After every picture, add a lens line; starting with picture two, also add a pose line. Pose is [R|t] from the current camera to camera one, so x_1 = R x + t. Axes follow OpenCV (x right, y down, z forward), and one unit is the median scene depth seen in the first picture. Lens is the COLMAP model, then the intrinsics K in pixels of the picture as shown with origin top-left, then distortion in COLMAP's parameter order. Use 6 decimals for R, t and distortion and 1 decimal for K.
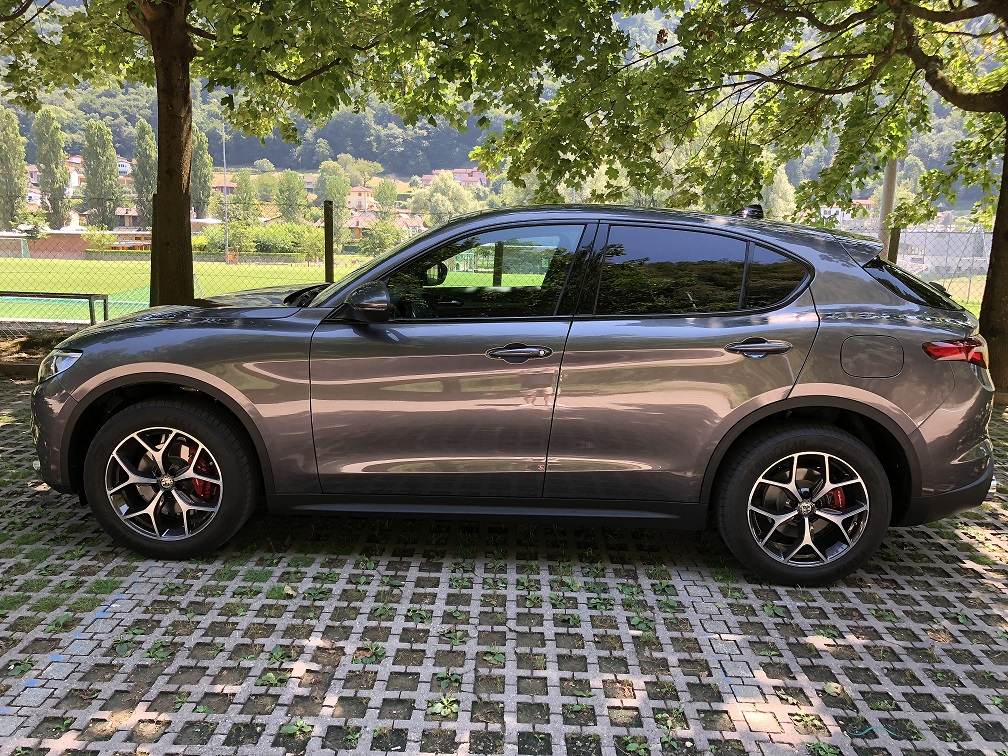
lens RADIAL K [[813.6, 0, 506.9], [0, 813.6, 364.3], [0, 0, 1]] dist [0.051607, -0.051020]
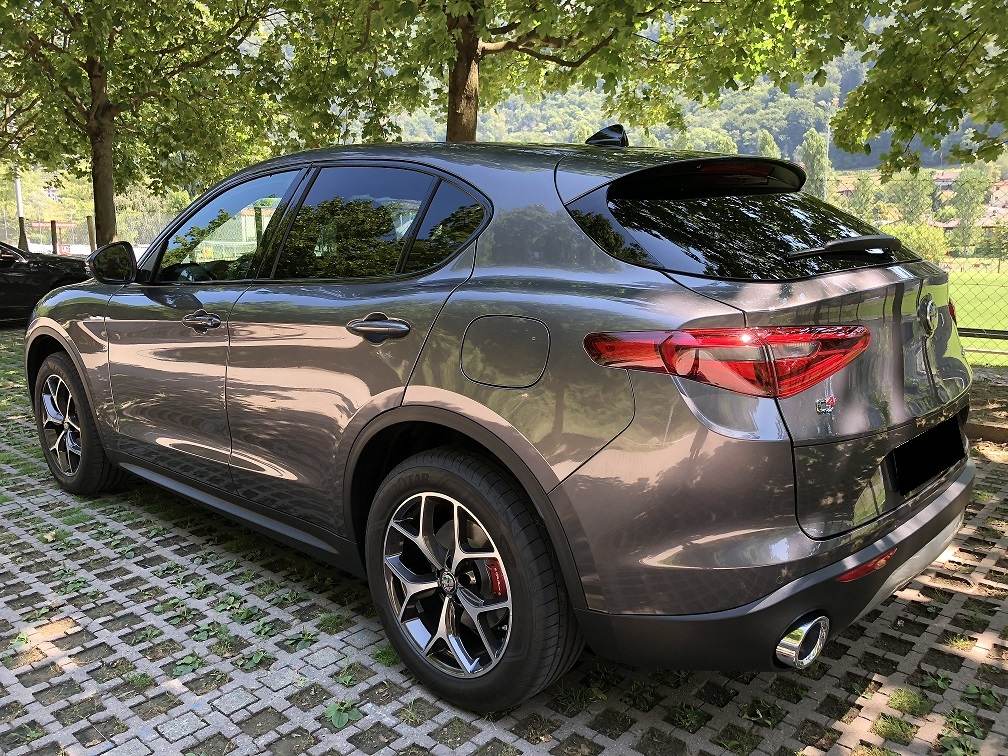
lens RADIAL K [[813.6, 0, 506.9], [0, 813.6, 364.3], [0, 0, 1]] dist [0.051607, -0.051020]
pose [[0.750539, 0.074504, -0.656613, 0.818182], [-0.080555, 0.996529, 0.020995, -0.011644], [0.655898, 0.037136, 0.753935, 0.548346]]
